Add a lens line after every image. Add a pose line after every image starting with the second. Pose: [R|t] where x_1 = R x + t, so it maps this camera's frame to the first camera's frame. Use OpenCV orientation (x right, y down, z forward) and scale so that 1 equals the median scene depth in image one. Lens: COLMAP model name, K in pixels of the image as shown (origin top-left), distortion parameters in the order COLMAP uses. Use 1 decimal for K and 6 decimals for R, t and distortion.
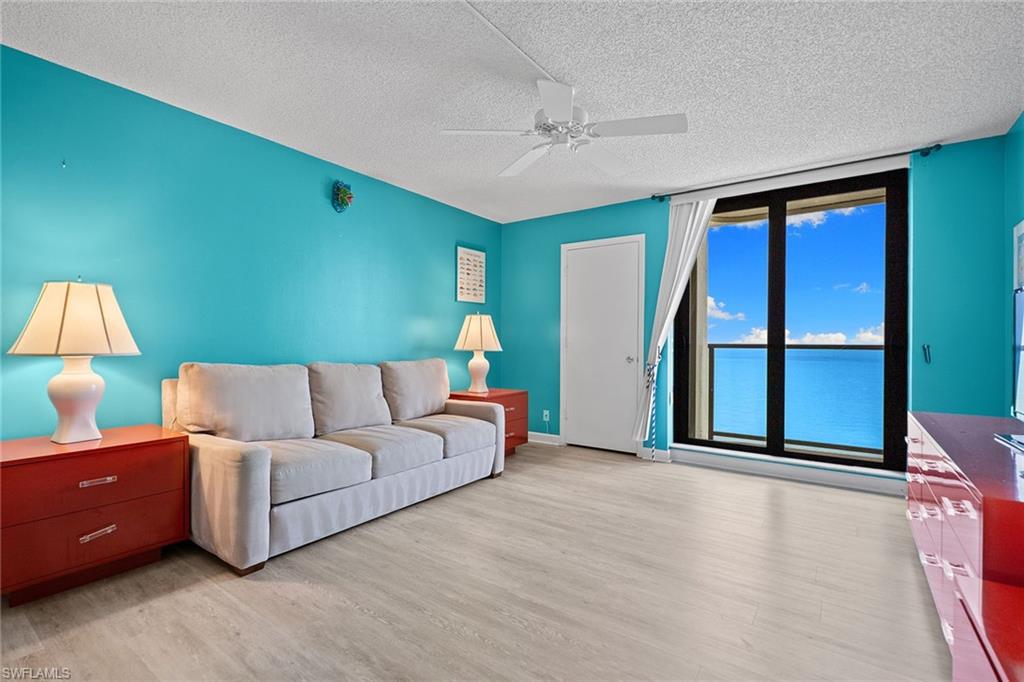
lens RADIAL K [[466.7, 0, 512.0], [0, 466.7, 341.0], [0, 0, 1]] dist [0.000754, 0.000041]
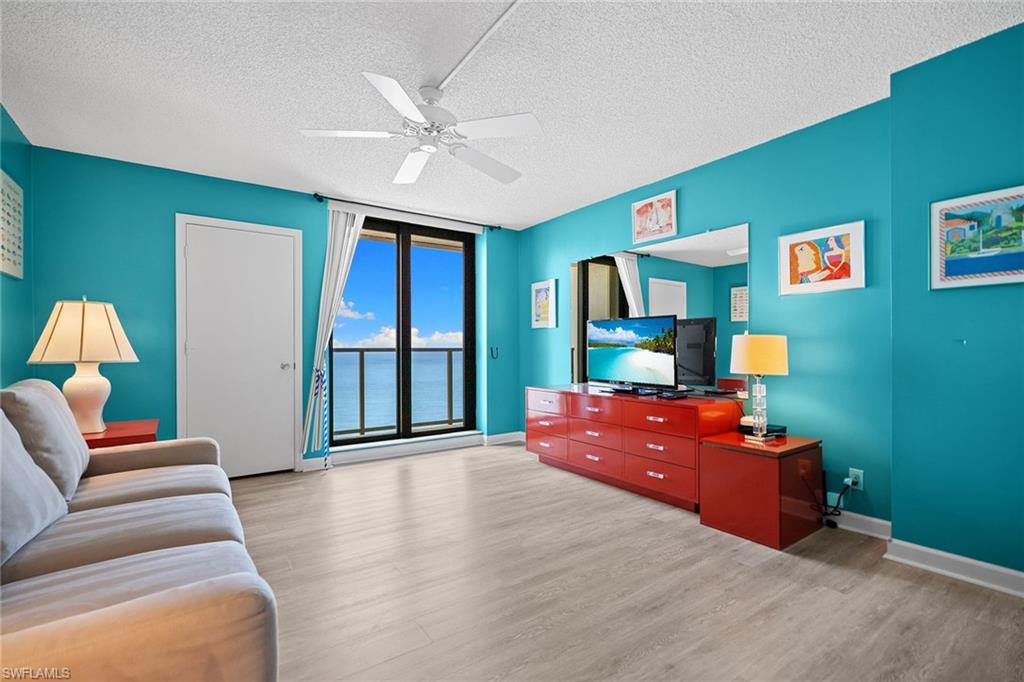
lens RADIAL K [[466.7, 0, 512.0], [0, 466.7, 341.0], [0, 0, 1]] dist [0.000754, 0.000041]
pose [[0.340365, 0.005448, 0.940278, -0.486044], [-0.004113, 0.999982, -0.004305, -0.006972], [-0.940284, -0.002402, 0.340381, 0.311867]]
